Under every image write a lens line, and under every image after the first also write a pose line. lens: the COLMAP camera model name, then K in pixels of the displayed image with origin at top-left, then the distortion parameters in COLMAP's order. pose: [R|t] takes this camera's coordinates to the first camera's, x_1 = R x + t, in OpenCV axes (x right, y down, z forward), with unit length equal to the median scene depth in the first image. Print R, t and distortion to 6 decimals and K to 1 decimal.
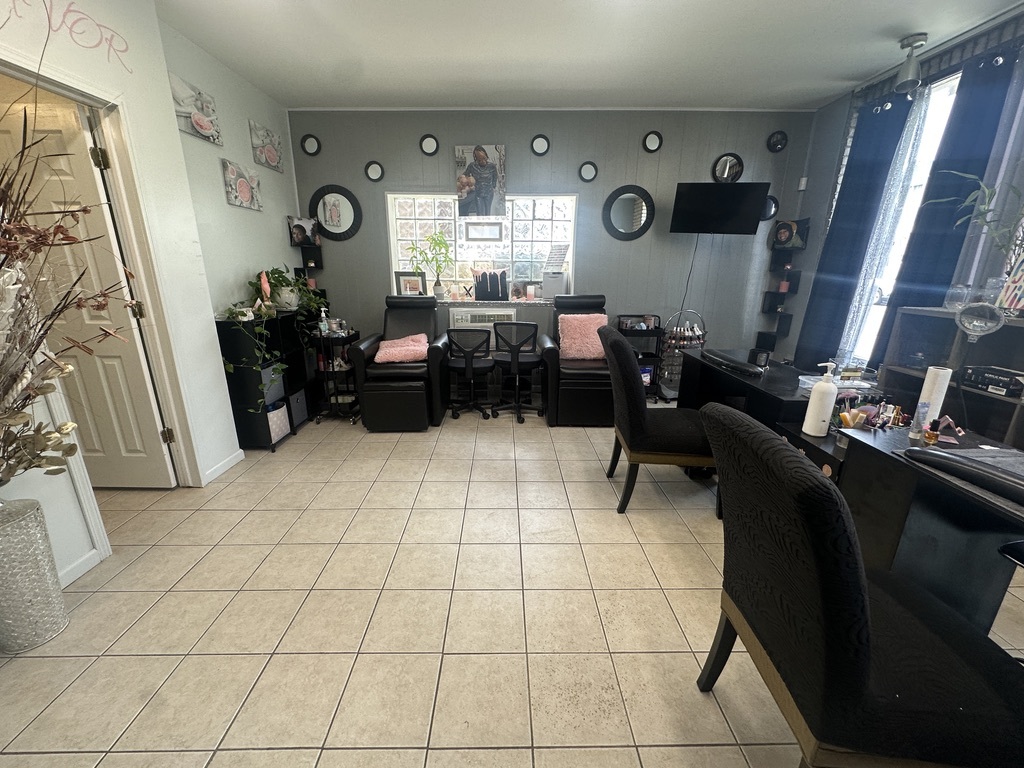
lens RADIAL K [[408.9, 0, 512.0], [0, 408.9, 384.0], [0, 0, 1]] dist [-0.004241, 0.000196]
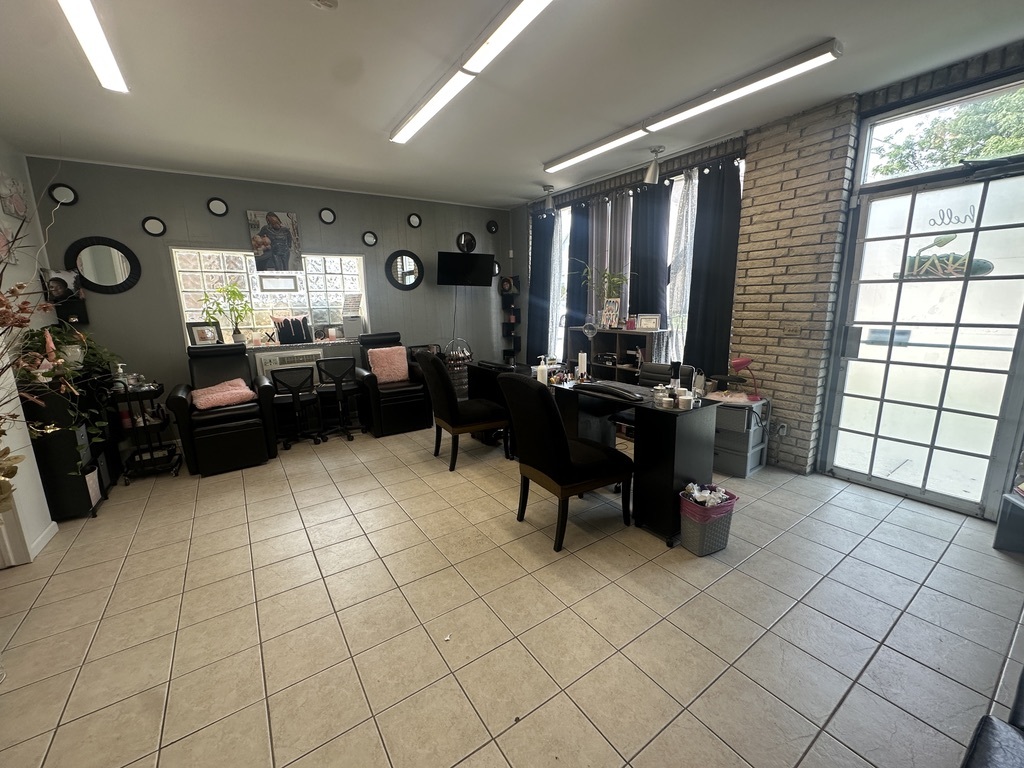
lens RADIAL K [[408.9, 0, 512.0], [0, 408.9, 384.0], [0, 0, 1]] dist [-0.004241, 0.000196]
pose [[0.833091, -0.132448, 0.537045, -0.196209], [0.179233, 0.983164, -0.035565, 0.056624], [-0.523293, 0.125885, 0.842803, -0.266557]]
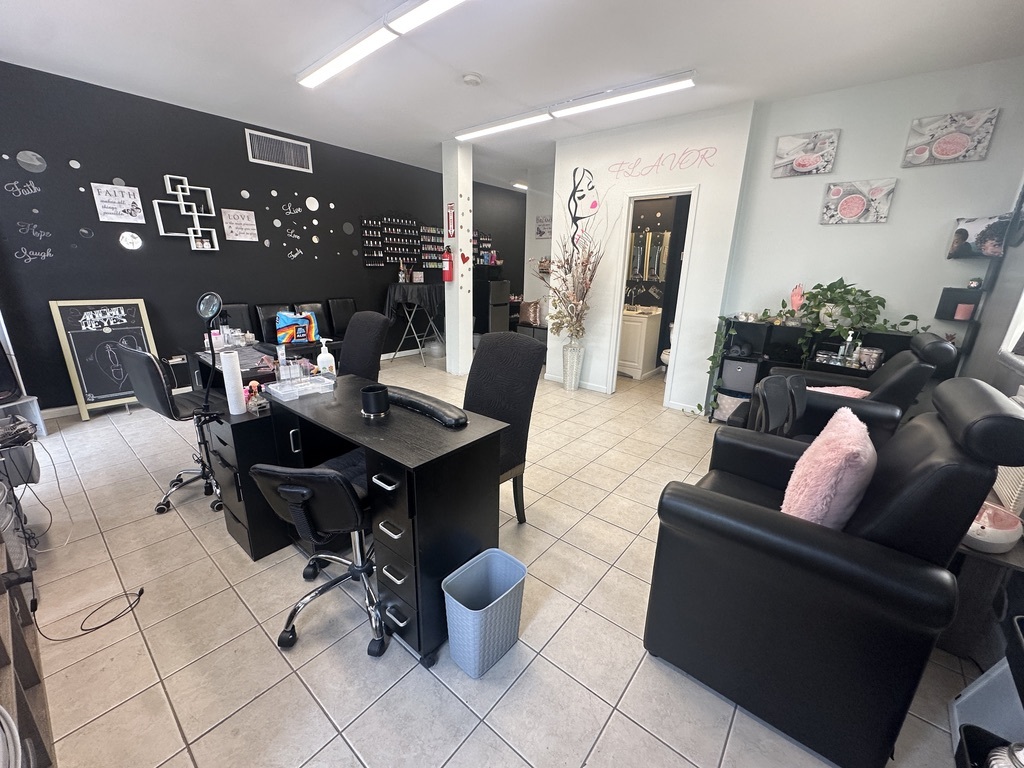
lens RADIAL K [[408.9, 0, 512.0], [0, 408.9, 384.0], [0, 0, 1]] dist [-0.004241, 0.000196]
pose [[-0.646112, 0.187334, -0.739895, 0.588249], [-0.241845, 0.869208, 0.431265, -0.269530], [0.723913, 0.457585, -0.516300, 0.923108]]
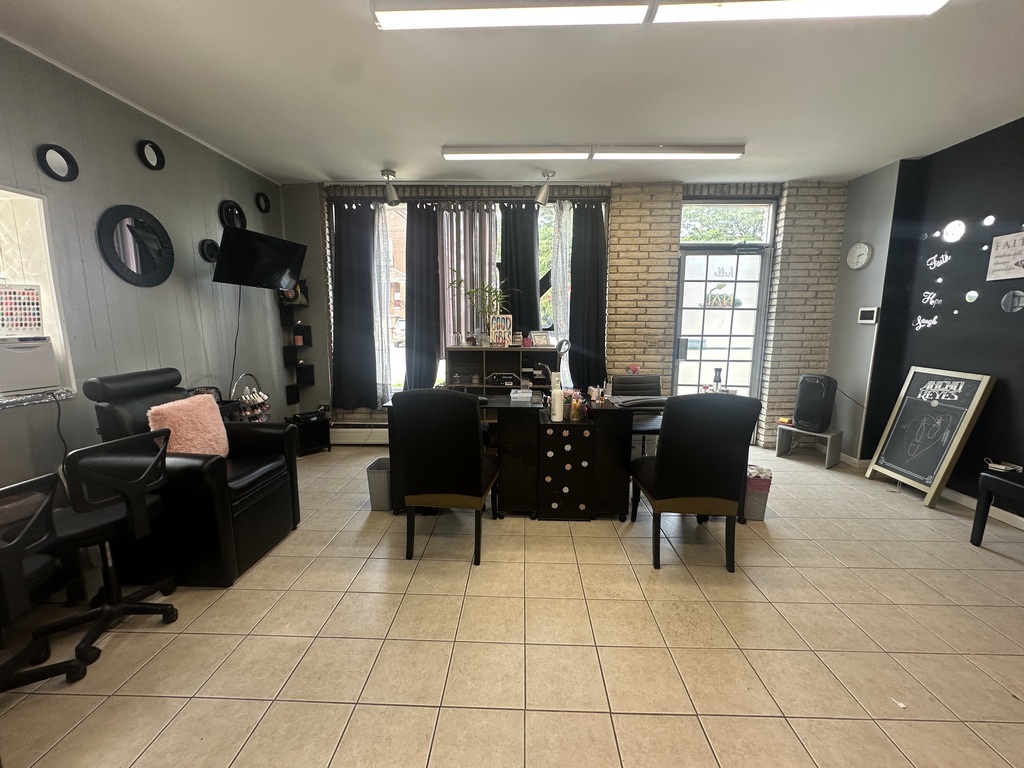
lens RADIAL K [[408.9, 0, 512.0], [0, 408.9, 384.0], [0, 0, 1]] dist [-0.004241, 0.000196]
pose [[0.047108, -0.158398, 0.986251, -0.397990], [0.276866, 0.950733, 0.139469, -0.135535], [-0.959753, 0.266489, 0.088642, 0.437596]]
